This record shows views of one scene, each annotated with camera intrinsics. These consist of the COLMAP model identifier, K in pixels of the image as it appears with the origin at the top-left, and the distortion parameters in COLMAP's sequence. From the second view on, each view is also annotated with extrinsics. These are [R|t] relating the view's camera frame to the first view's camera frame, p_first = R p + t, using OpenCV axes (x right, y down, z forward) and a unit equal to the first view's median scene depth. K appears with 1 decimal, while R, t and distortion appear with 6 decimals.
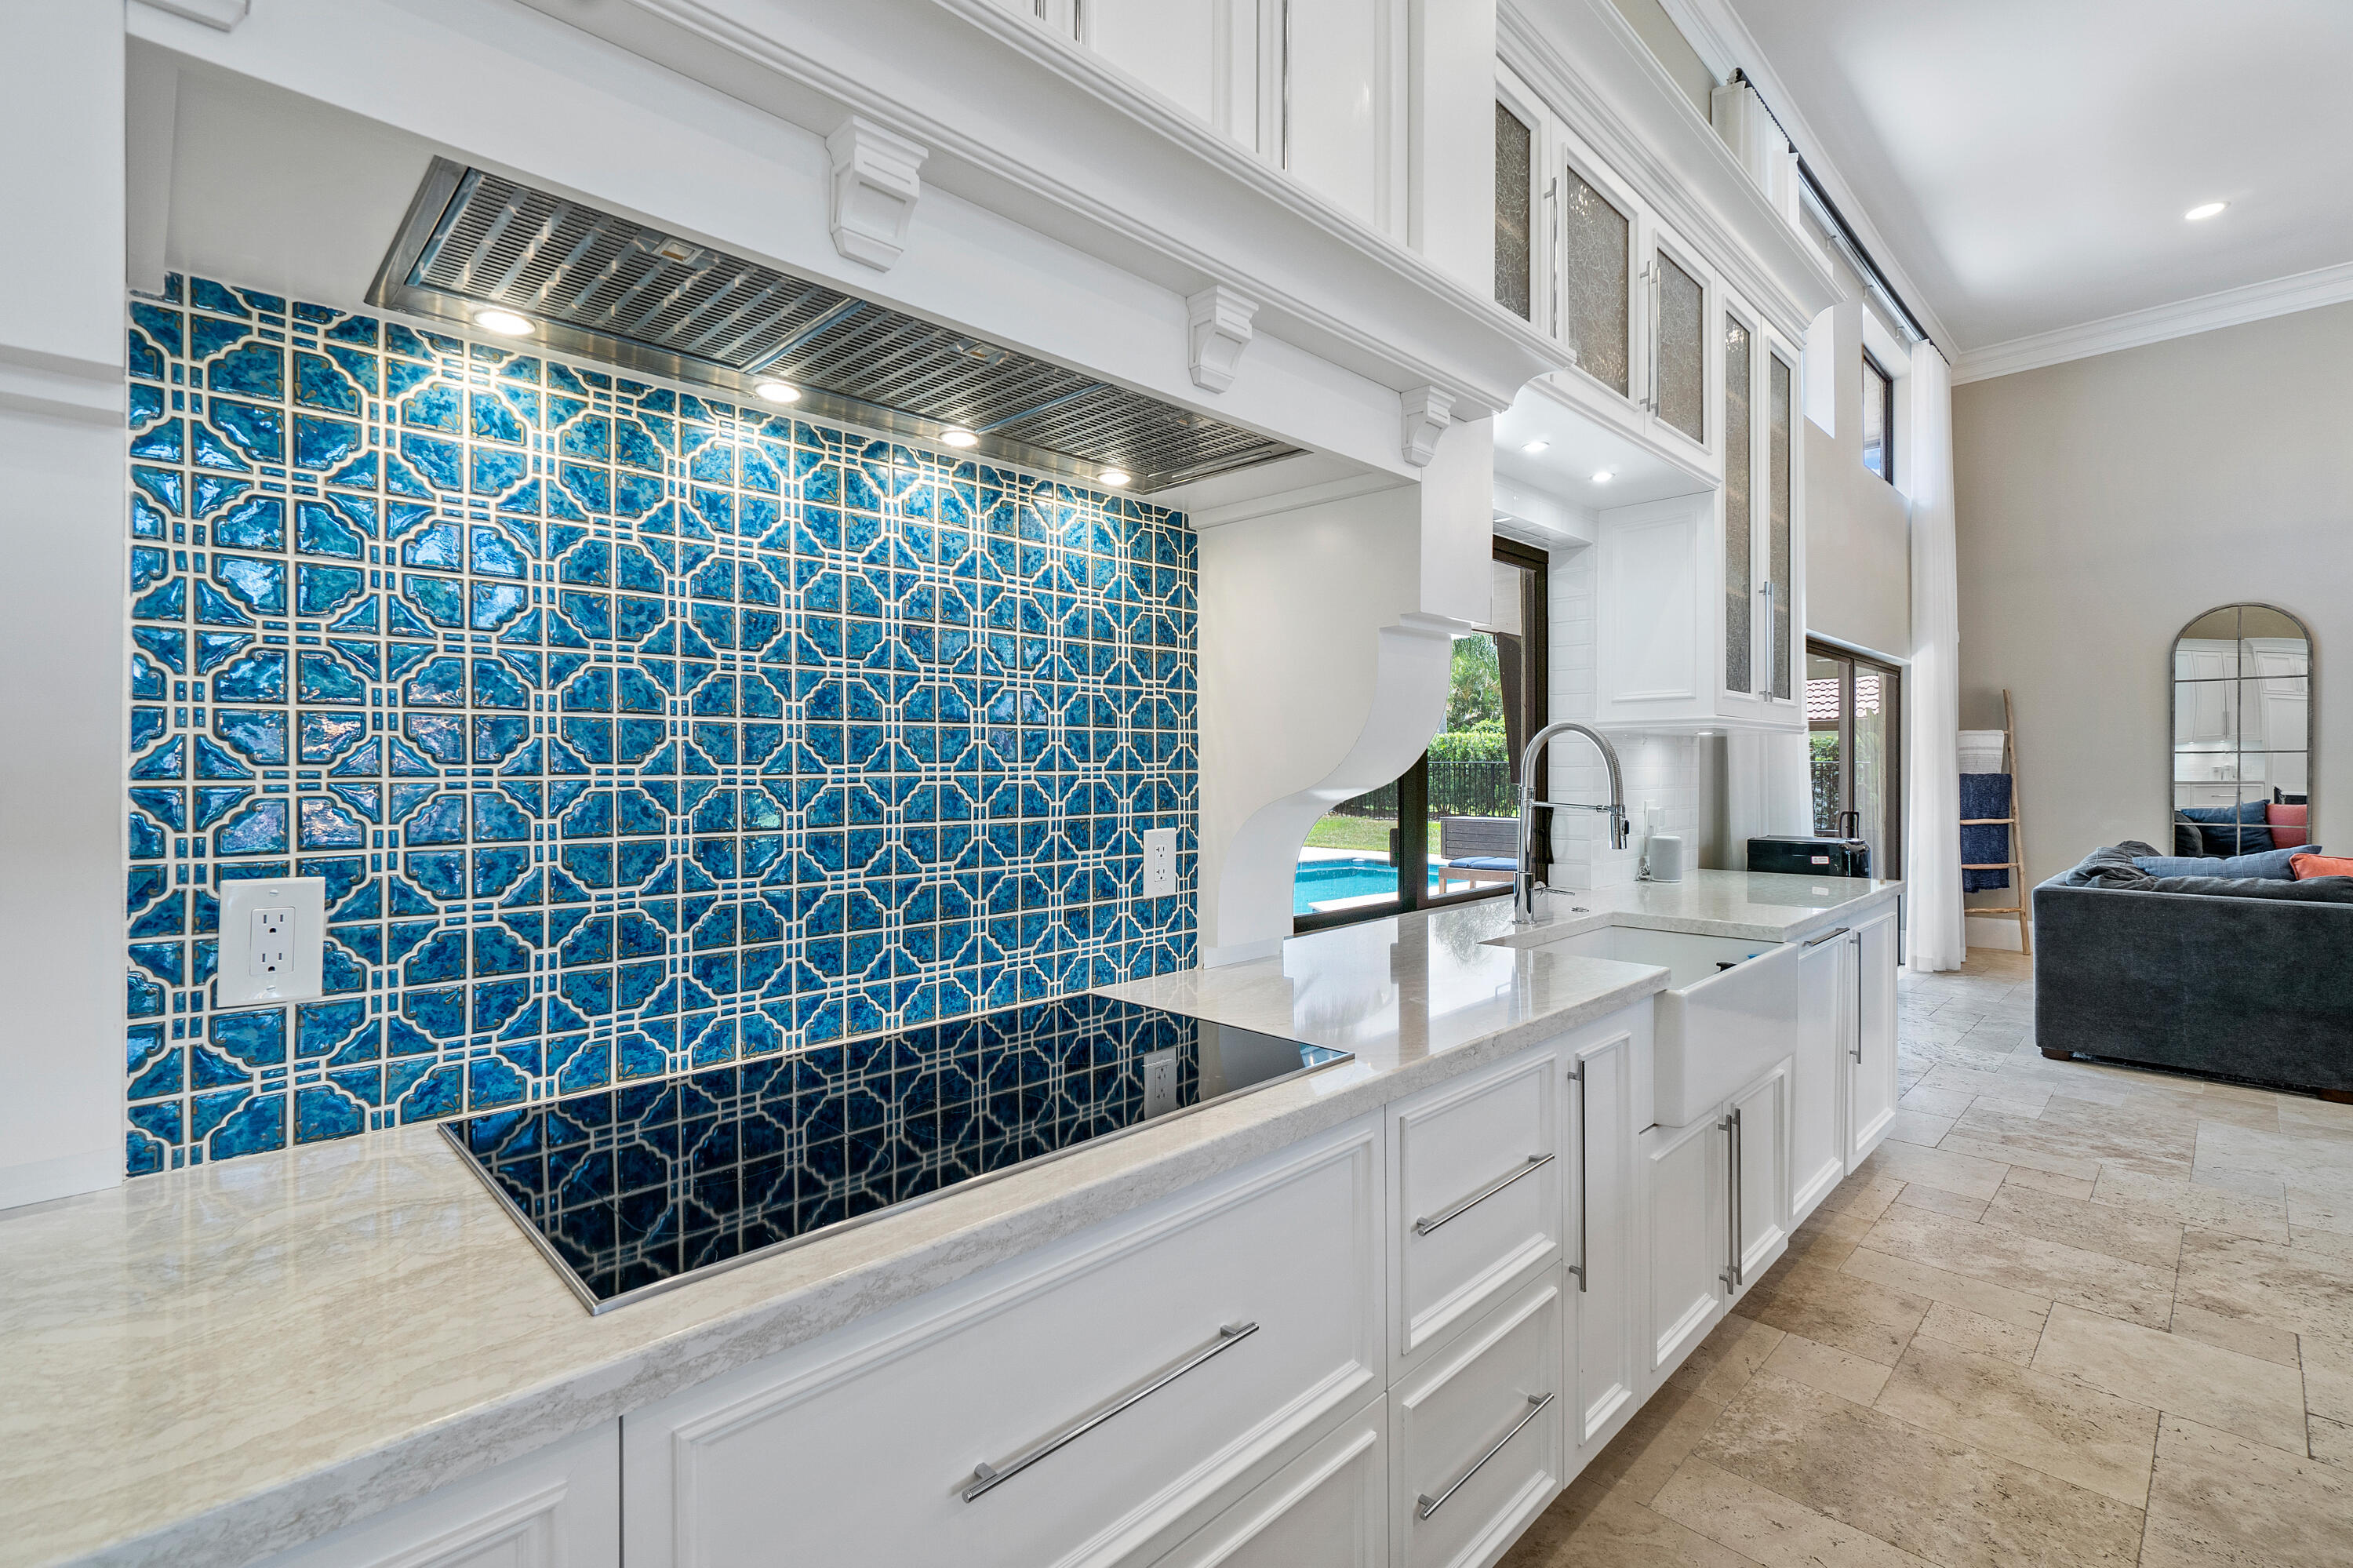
lens RADIAL K [[1045.9, 0, 1169.2], [0, 1045.9, 773.6], [0, 0, 1]] dist [-0.001132, 0.000174]
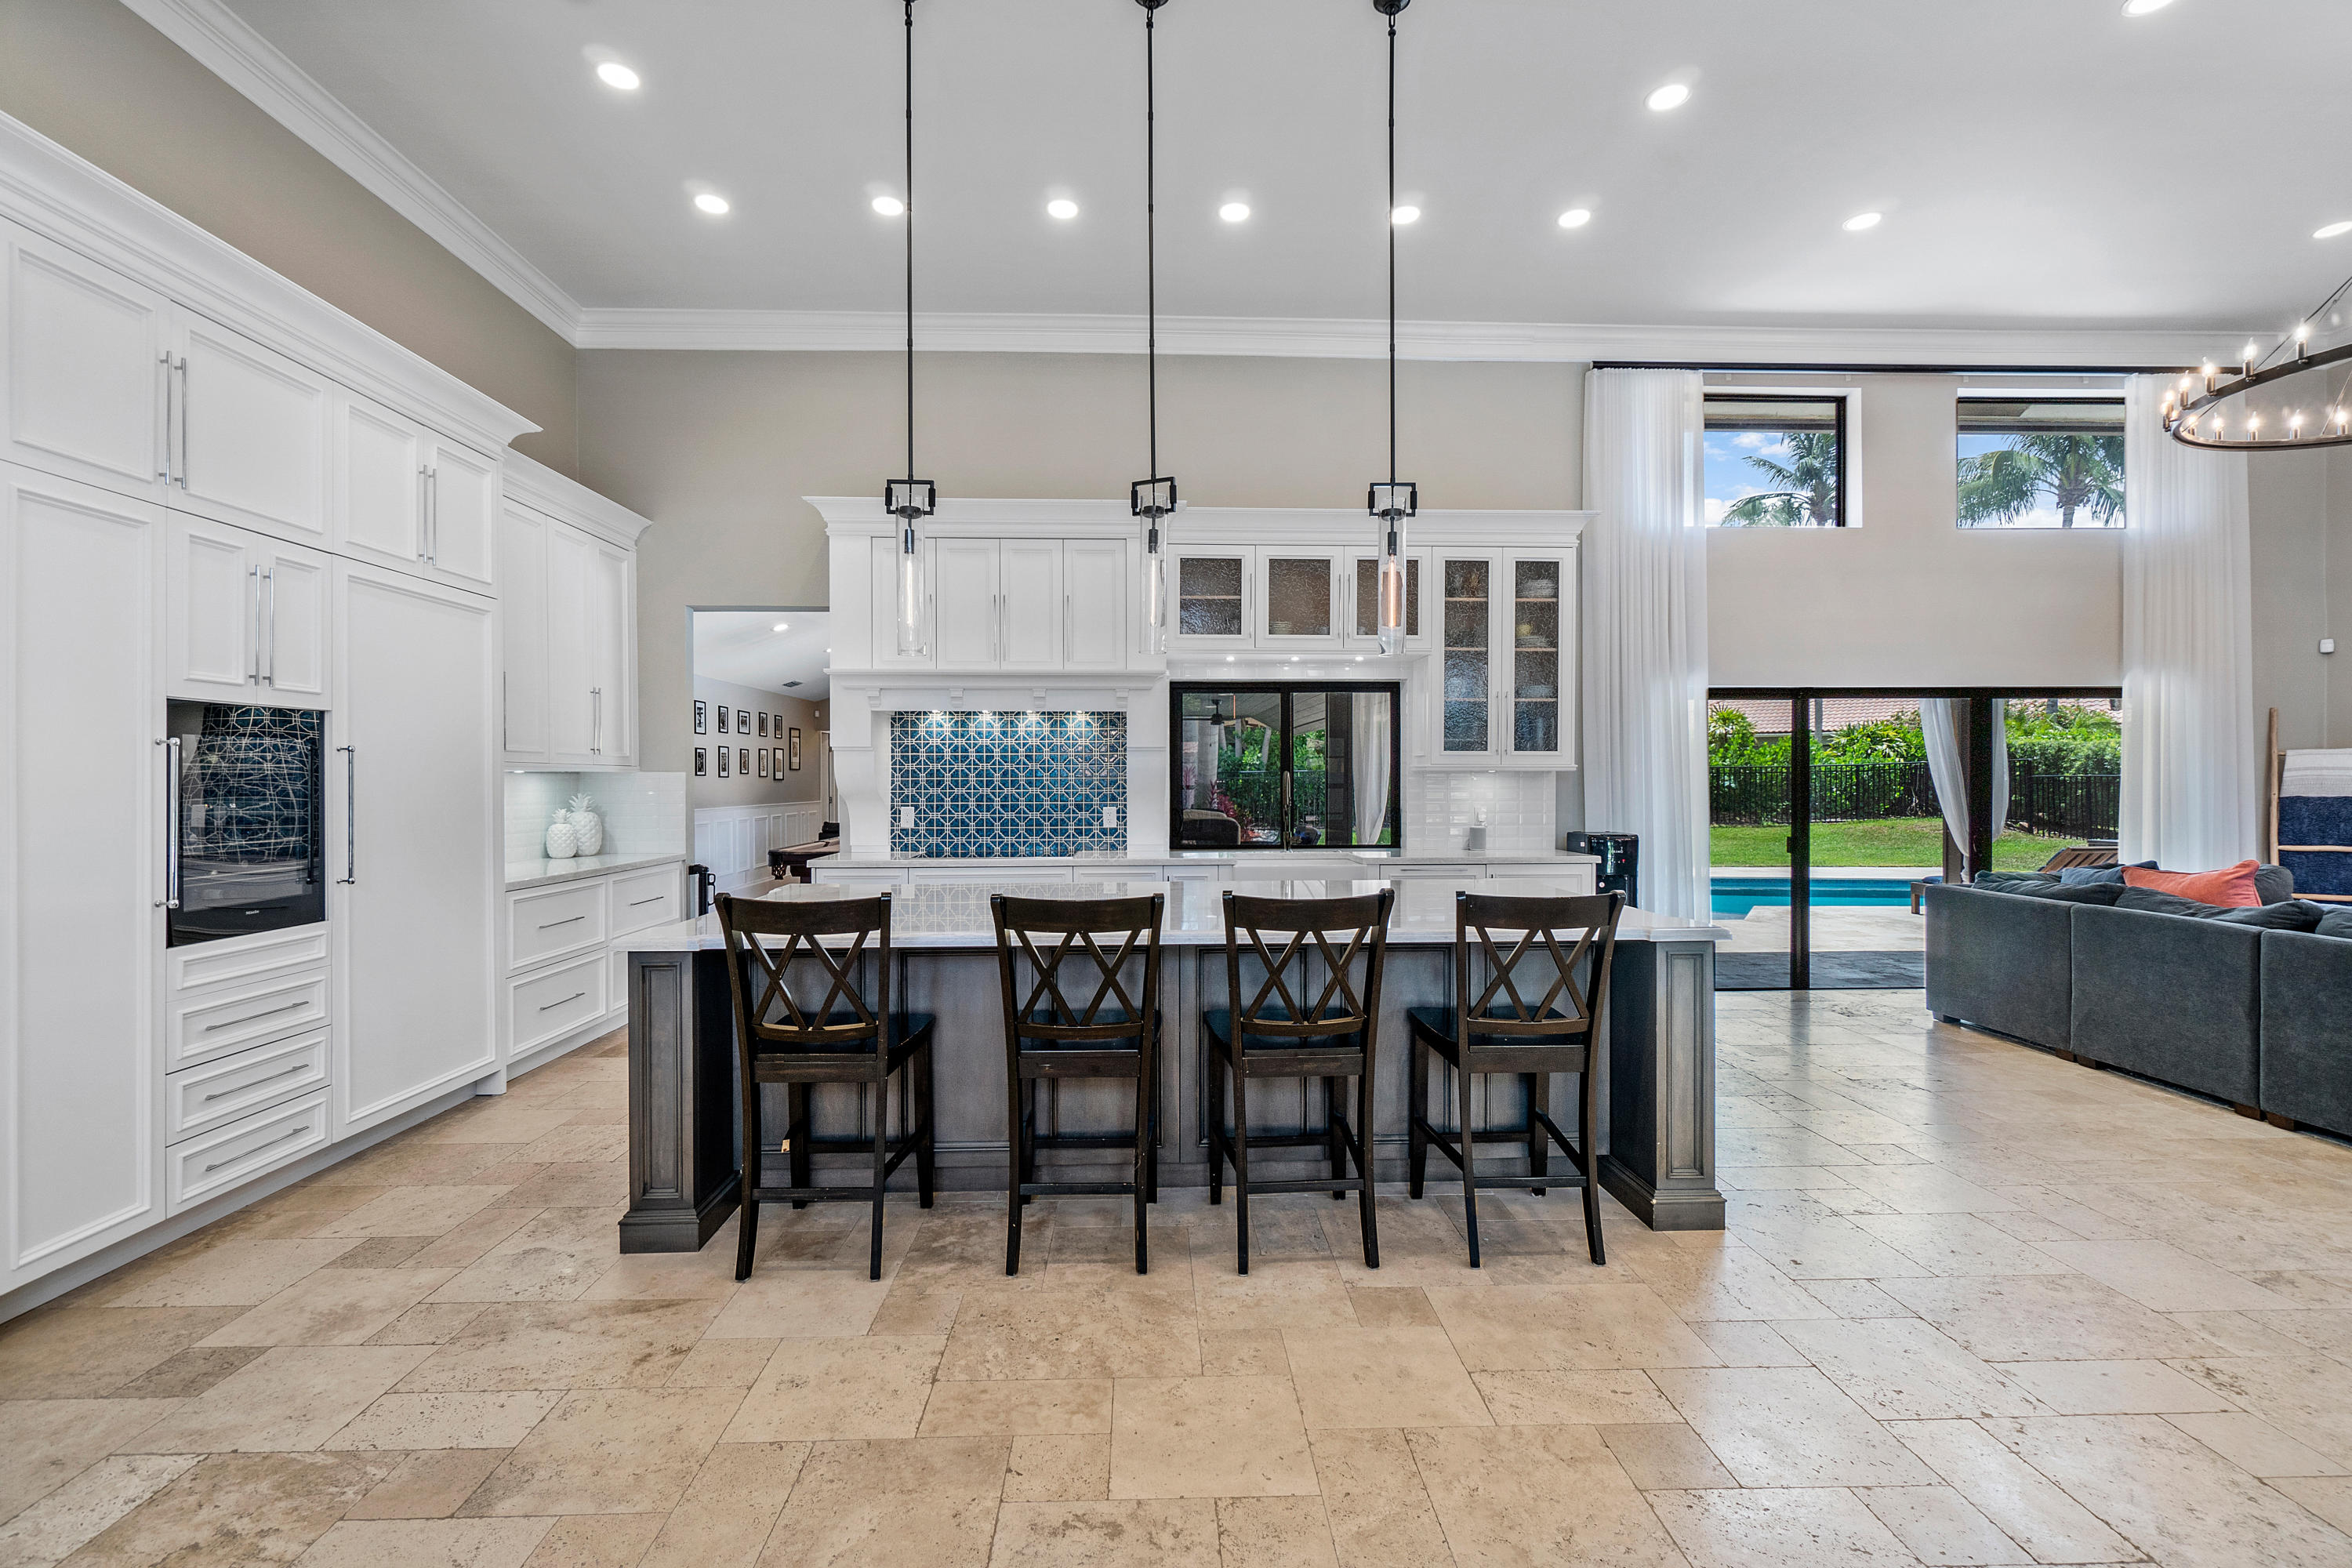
lens RADIAL K [[1045.4, 0, 1177.6], [0, 1045.4, 777.7], [0, 0, 1]] dist [-0.001132, 0.000174]
pose [[0.734847, 0.006375, -0.678202, 3.176557], [-0.005587, 0.999979, 0.003346, -0.071189], [0.678209, 0.001330, 0.734868, -1.729515]]
